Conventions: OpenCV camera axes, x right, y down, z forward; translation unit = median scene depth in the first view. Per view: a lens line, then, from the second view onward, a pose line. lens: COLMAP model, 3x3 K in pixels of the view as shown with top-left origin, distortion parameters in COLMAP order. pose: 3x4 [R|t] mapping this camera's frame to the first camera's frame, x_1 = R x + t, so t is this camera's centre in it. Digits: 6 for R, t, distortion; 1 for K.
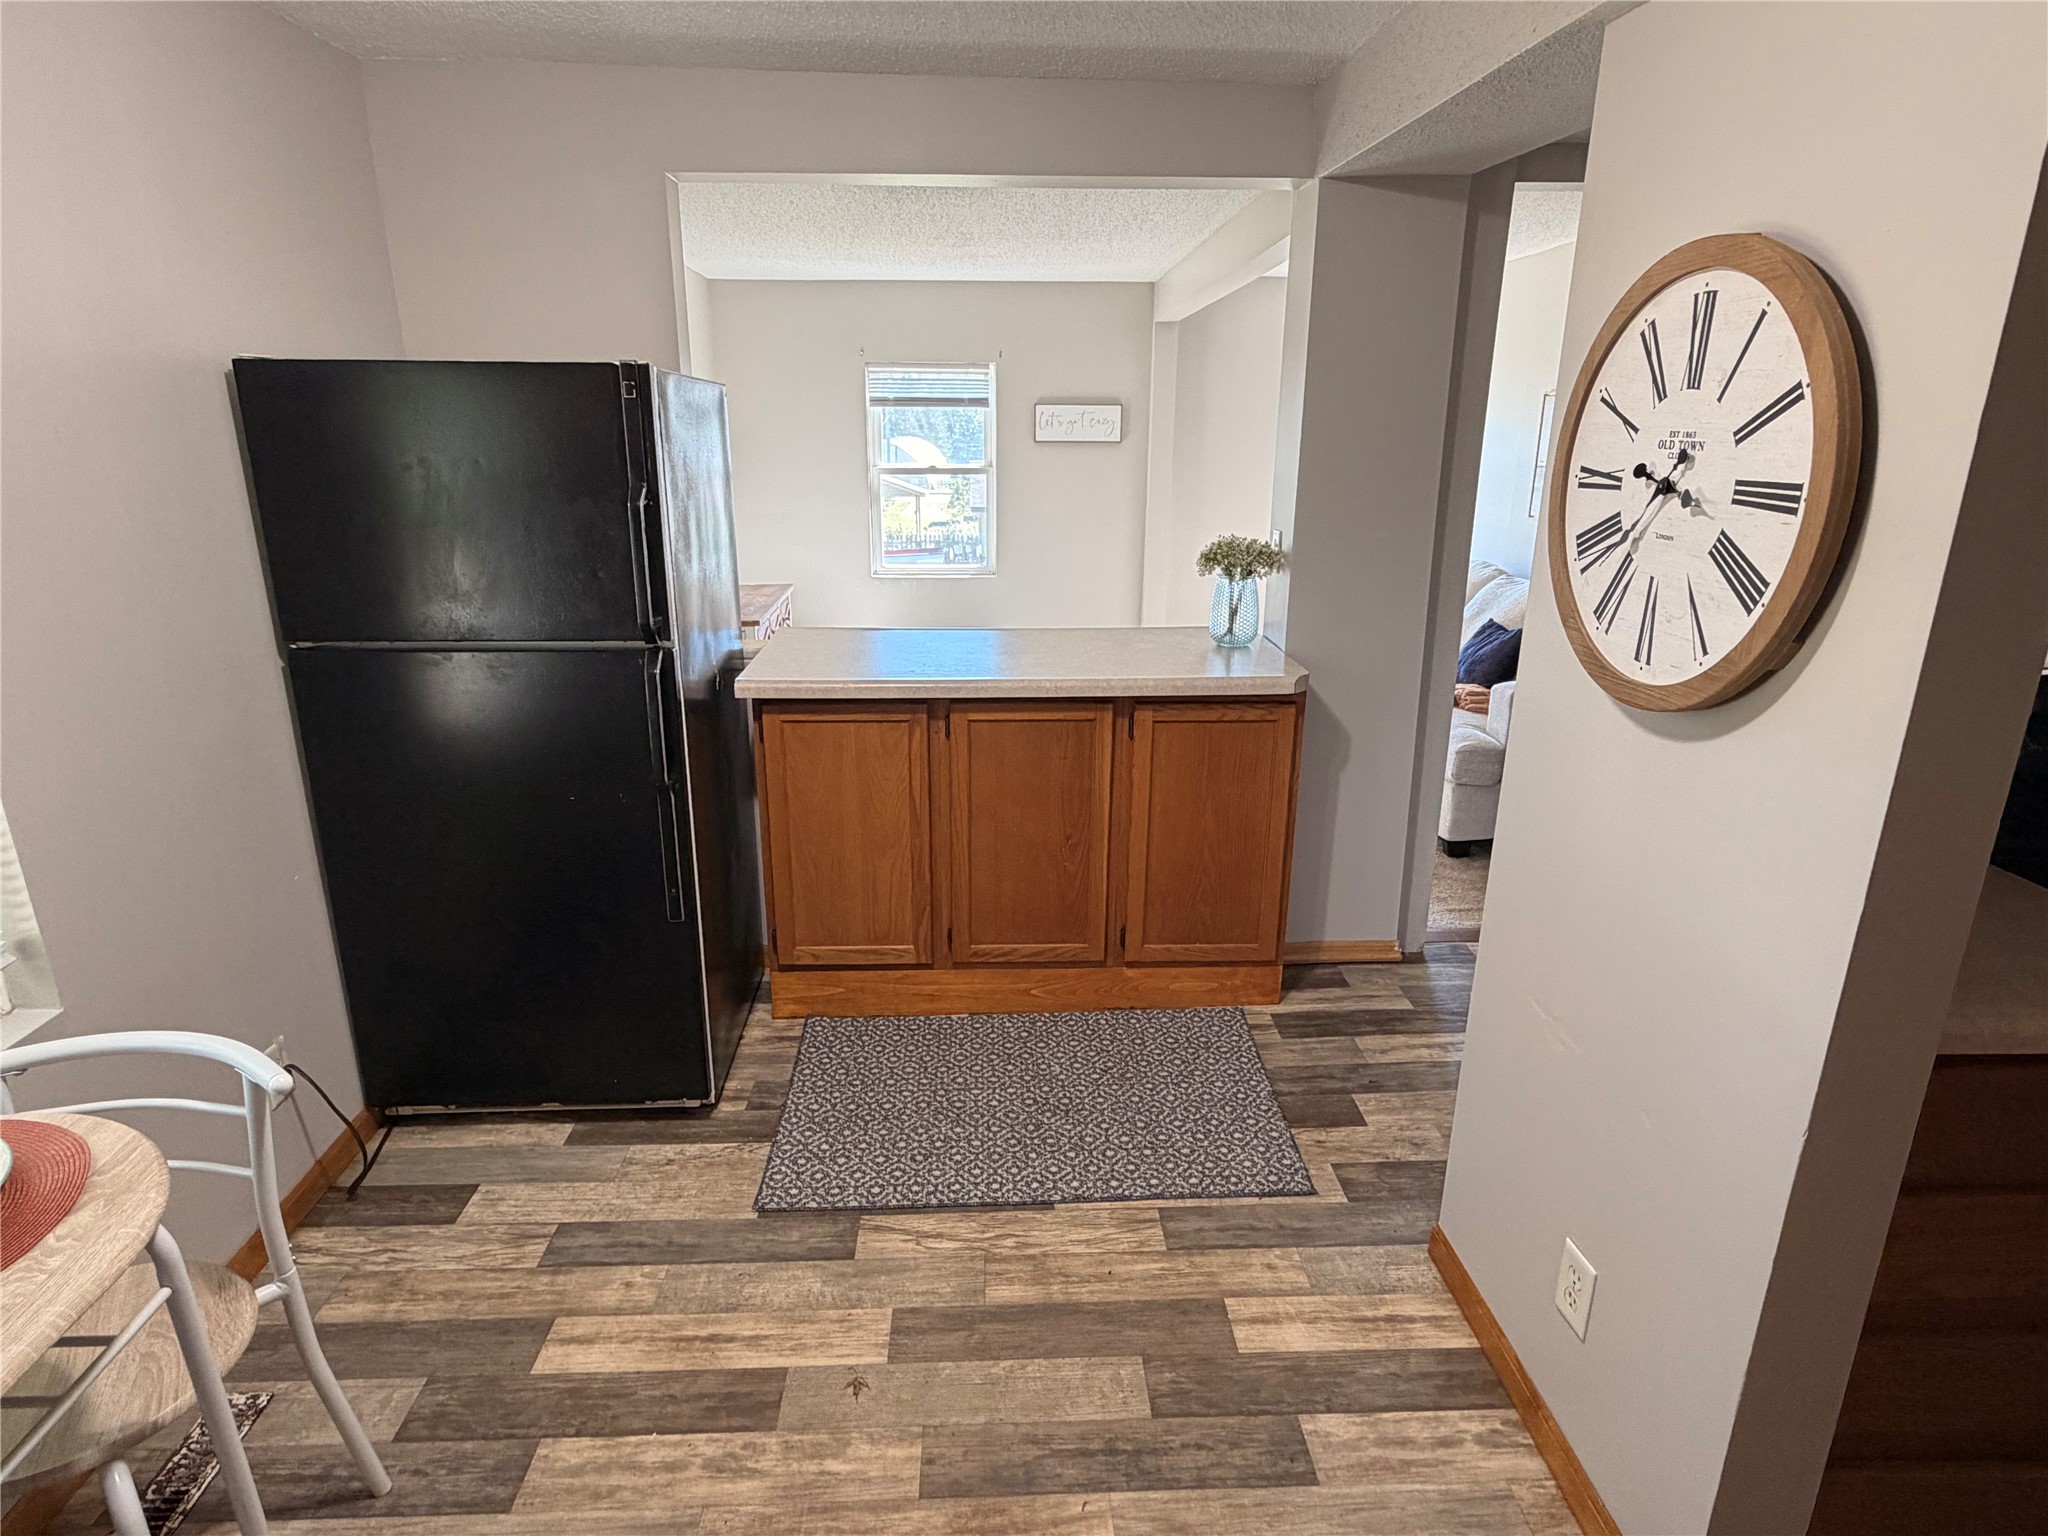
lens RADIAL K [[1117.0, 0, 1021.8], [0, 1117.0, 764.4], [0, 0, 1]] dist [0.002263, 0.002749]
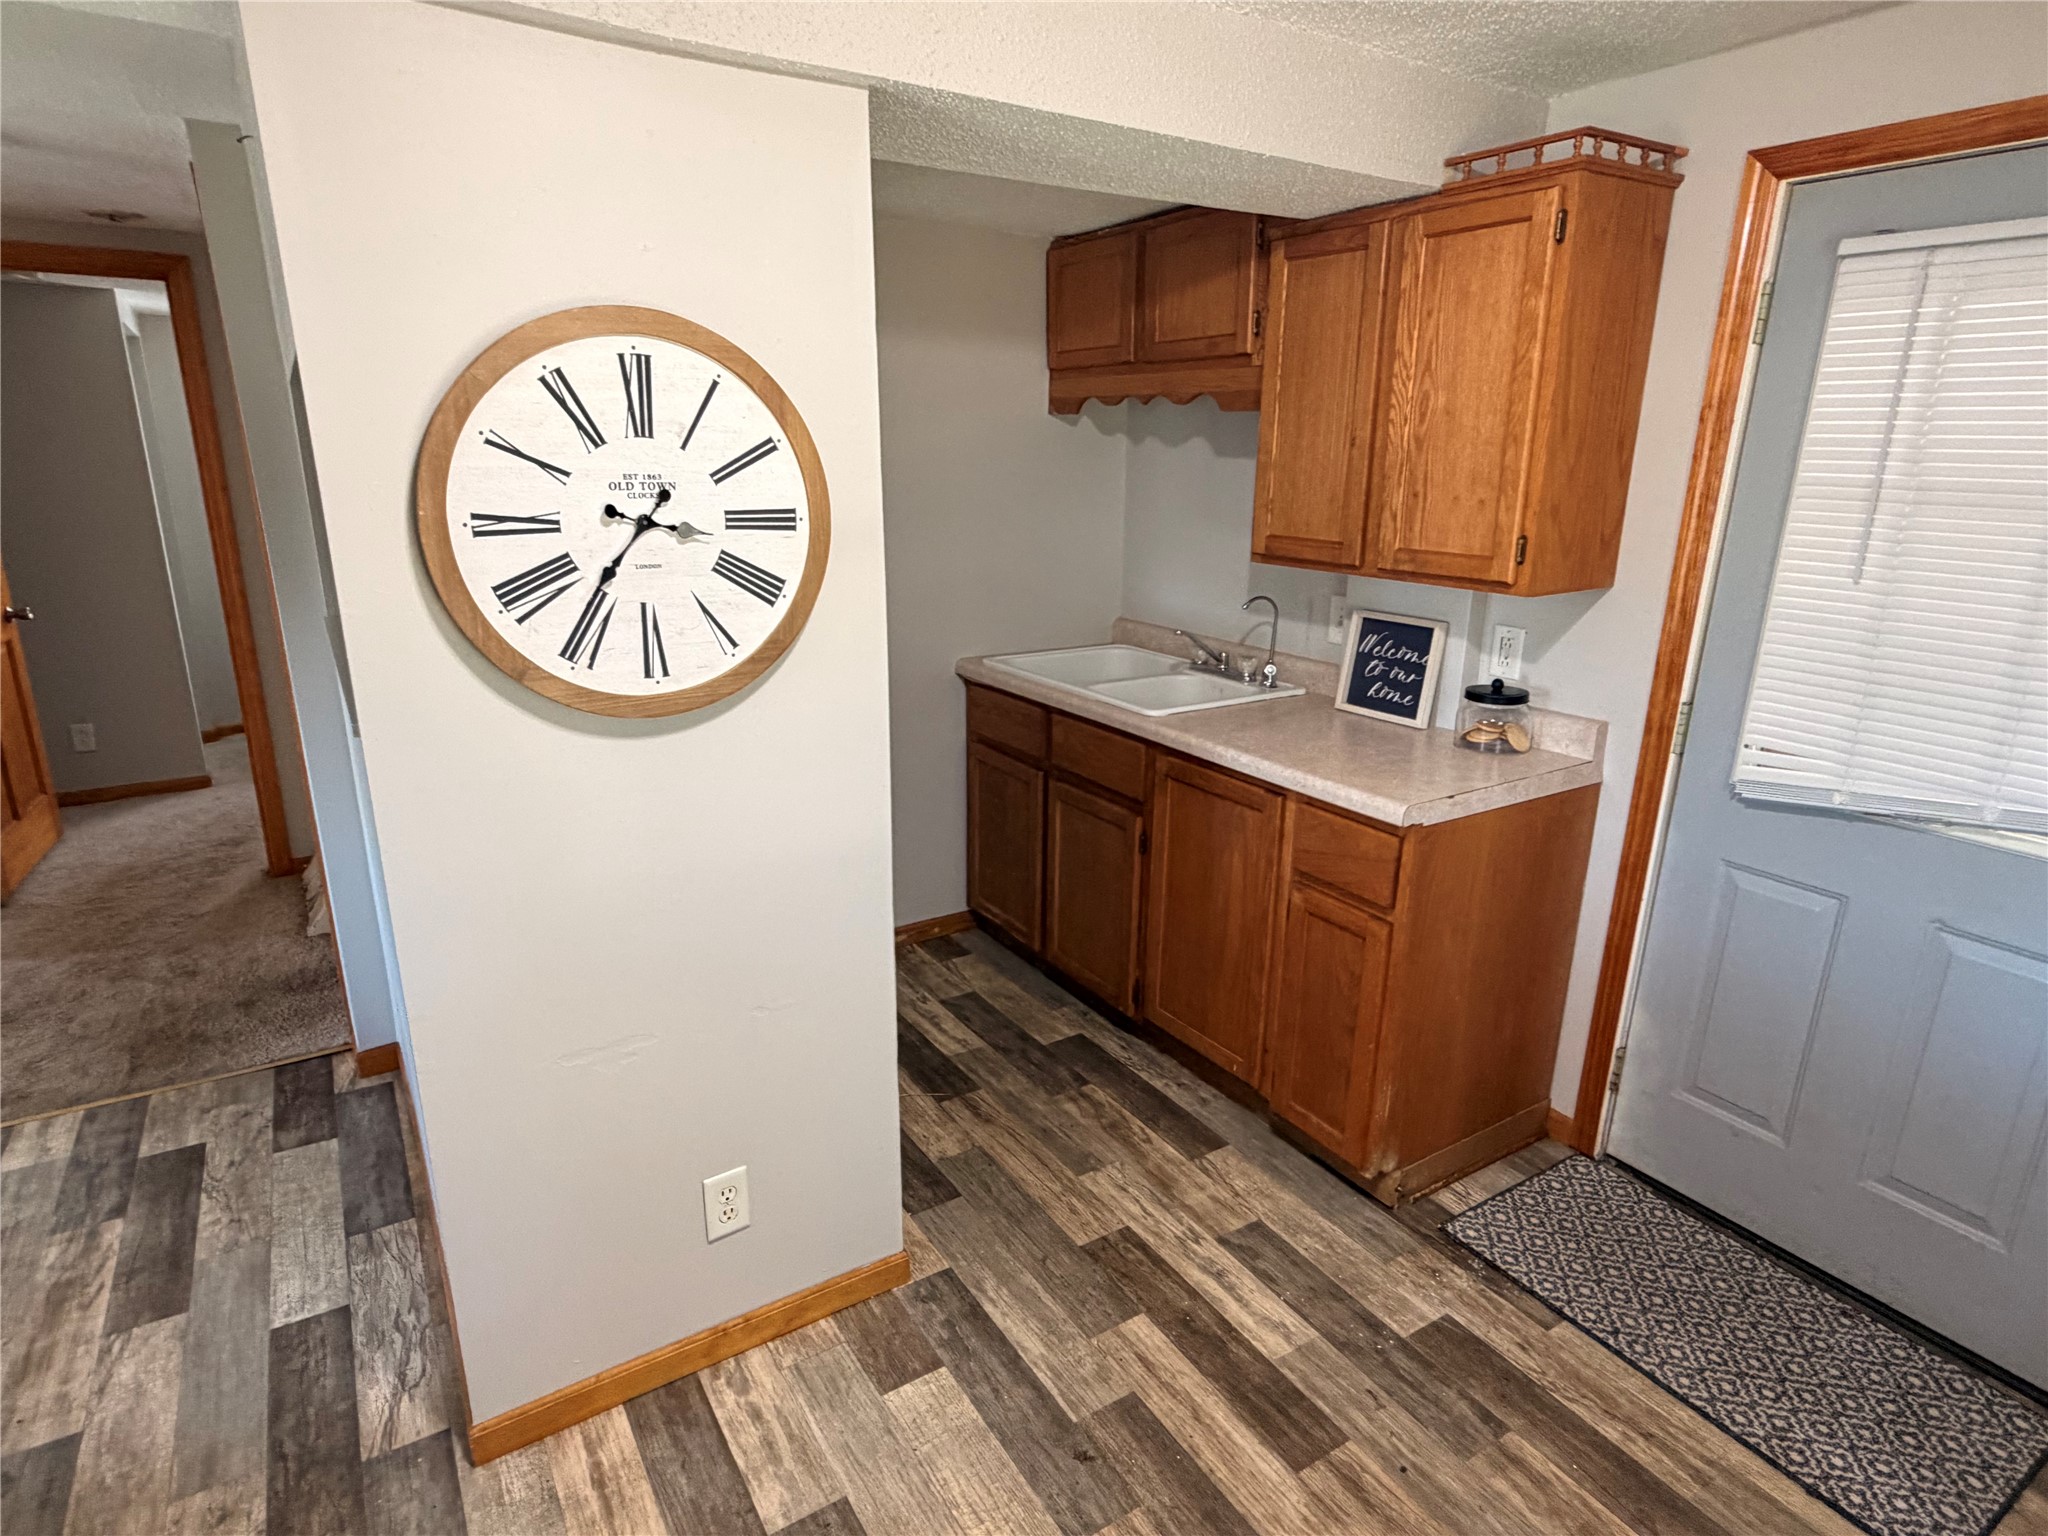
lens RADIAL K [[1117.0, 0, 1021.7], [0, 1117.0, 767.4], [0, 0, 1]] dist [0.002263, 0.002749]
pose [[-0.504233, -0.251536, 0.826122, -0.573860], [0.239598, 0.878331, 0.413675, -0.382372], [-0.829663, 0.406526, -0.382616, 1.143073]]
